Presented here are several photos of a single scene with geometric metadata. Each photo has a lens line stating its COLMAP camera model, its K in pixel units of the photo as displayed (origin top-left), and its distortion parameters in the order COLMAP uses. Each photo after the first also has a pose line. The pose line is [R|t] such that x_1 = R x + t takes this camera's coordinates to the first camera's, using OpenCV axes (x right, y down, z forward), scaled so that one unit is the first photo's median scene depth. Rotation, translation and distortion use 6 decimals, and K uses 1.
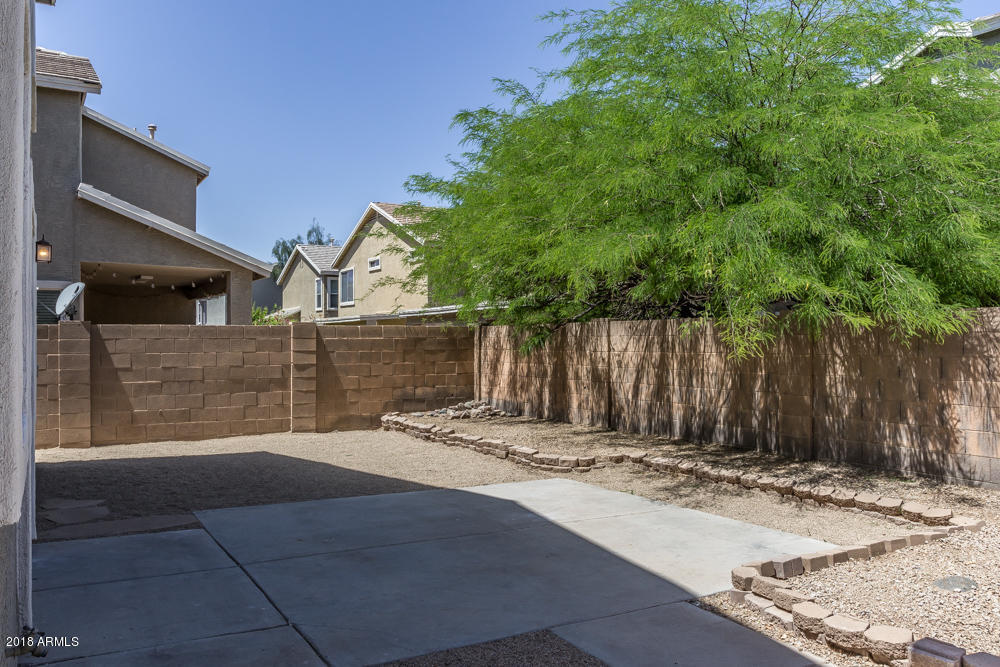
lens RADIAL K [[798.2, 0, 500.9], [0, 798.2, 336.6], [0, 0, 1]] dist [-0.045117, 0.046918]
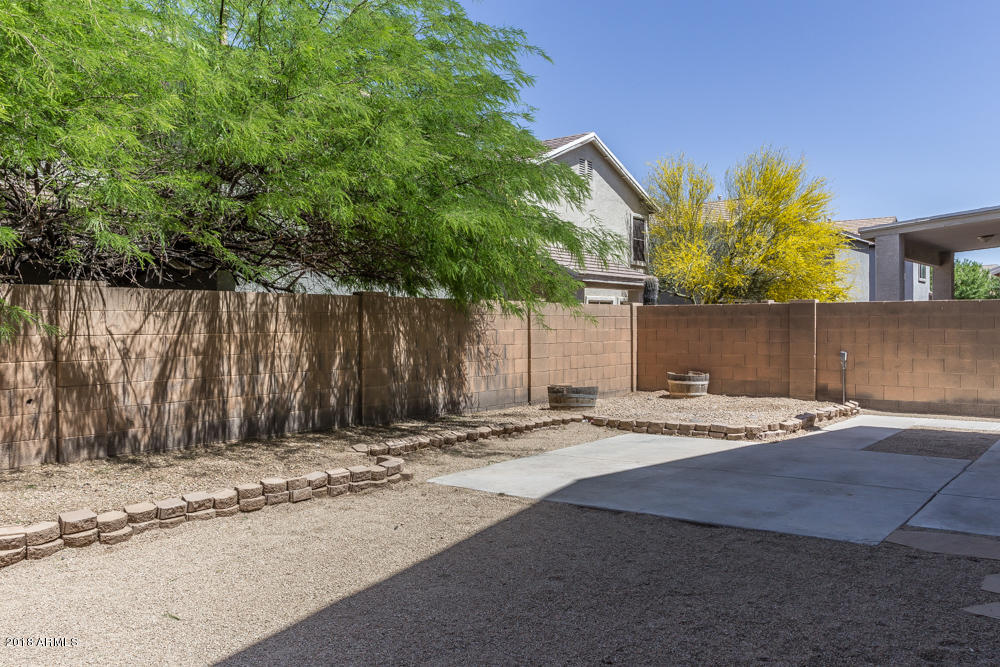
lens RADIAL K [[798.2, 0, 501.6], [0, 798.2, 330.6], [0, 0, 1]] dist [-0.045117, 0.046918]
pose [[-0.371232, -0.009640, 0.928490, -0.635156], [-0.005915, 0.999950, 0.008016, 0.009281], [-0.928521, -0.002516, -0.371271, 1.072971]]
